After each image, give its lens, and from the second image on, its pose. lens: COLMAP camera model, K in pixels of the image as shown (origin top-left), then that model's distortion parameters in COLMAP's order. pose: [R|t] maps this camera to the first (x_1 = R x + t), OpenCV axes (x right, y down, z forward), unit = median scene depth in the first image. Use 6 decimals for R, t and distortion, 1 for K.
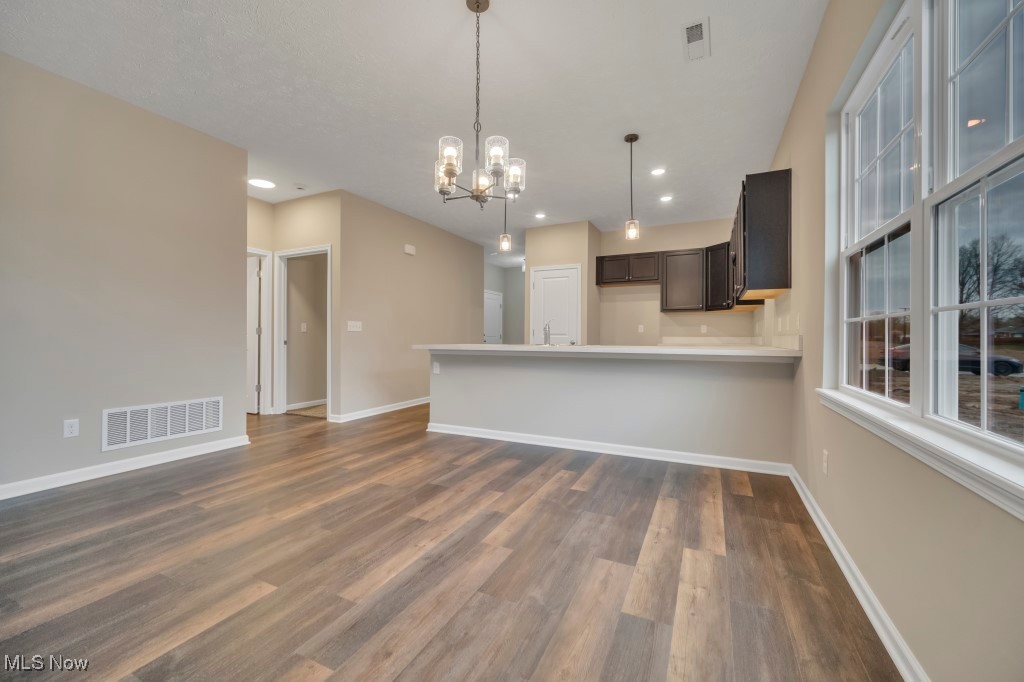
lens RADIAL K [[409.6, 0, 513.3], [0, 409.6, 333.7], [0, 0, 1]] dist [-0.004031, 0.000617]
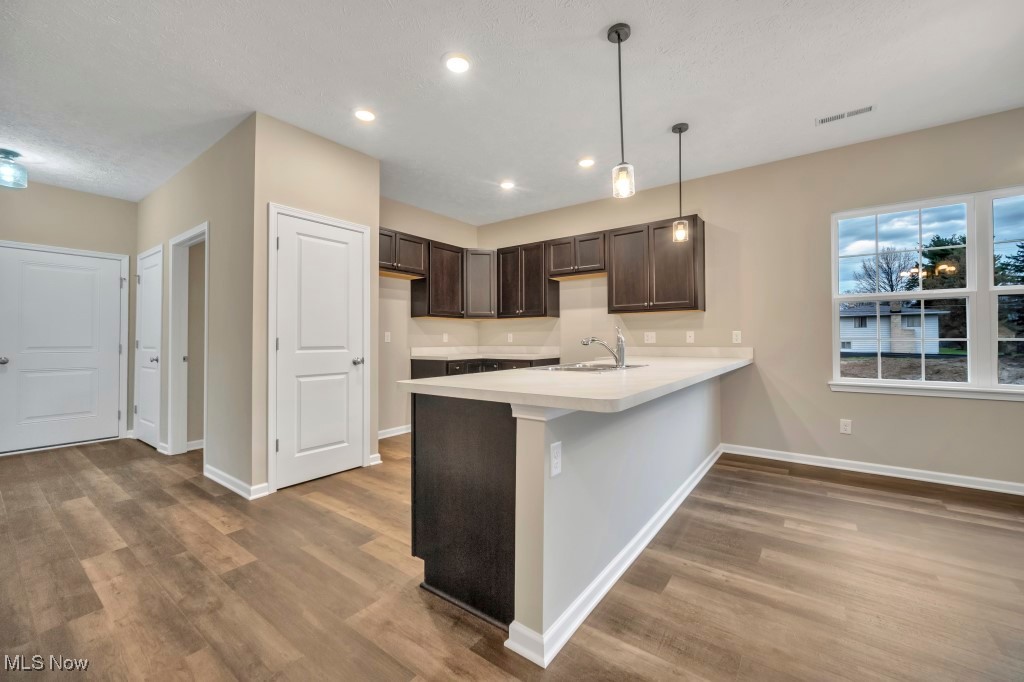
lens RADIAL K [[409.6, 0, 512.1], [0, 409.6, 336.2], [0, 0, 1]] dist [-0.004031, 0.000617]
pose [[0.190586, 0.005199, 0.981657, -0.638321], [-0.003046, 0.999984, -0.004705, -0.019768], [-0.981666, -0.002093, 0.190599, 1.167577]]
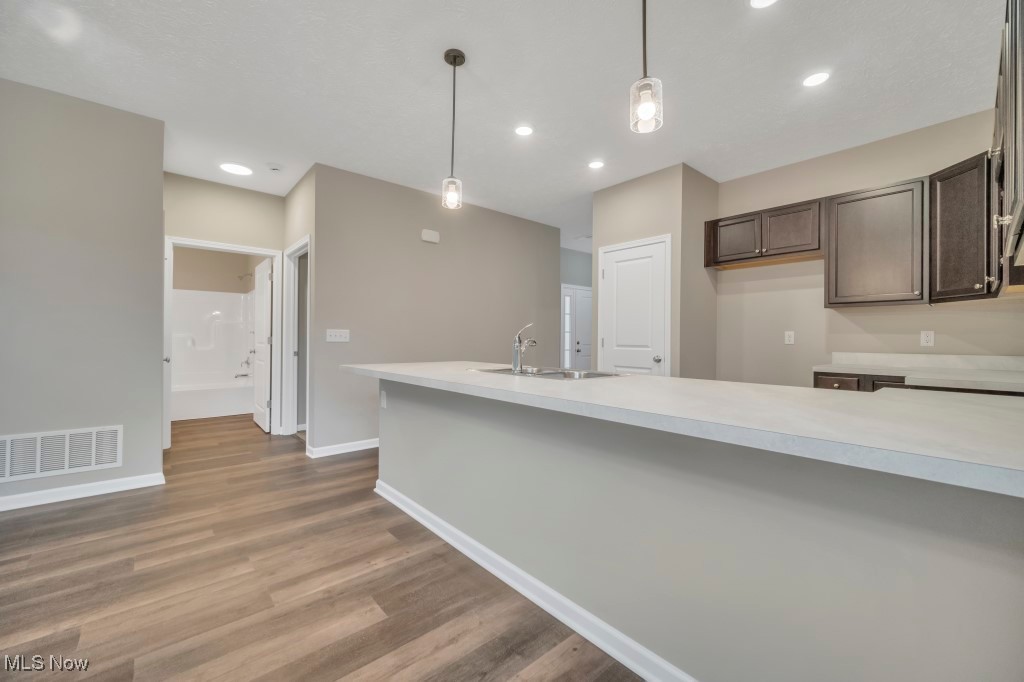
lens RADIAL K [[409.6, 0, 515.2], [0, 409.6, 337.0], [0, 0, 1]] dist [-0.004031, 0.000617]
pose [[0.921347, 0.000885, -0.388739, 0.322928], [-0.001095, 0.999999, -0.000317, -0.021860], [0.388739, 0.000717, 0.921348, 0.562227]]
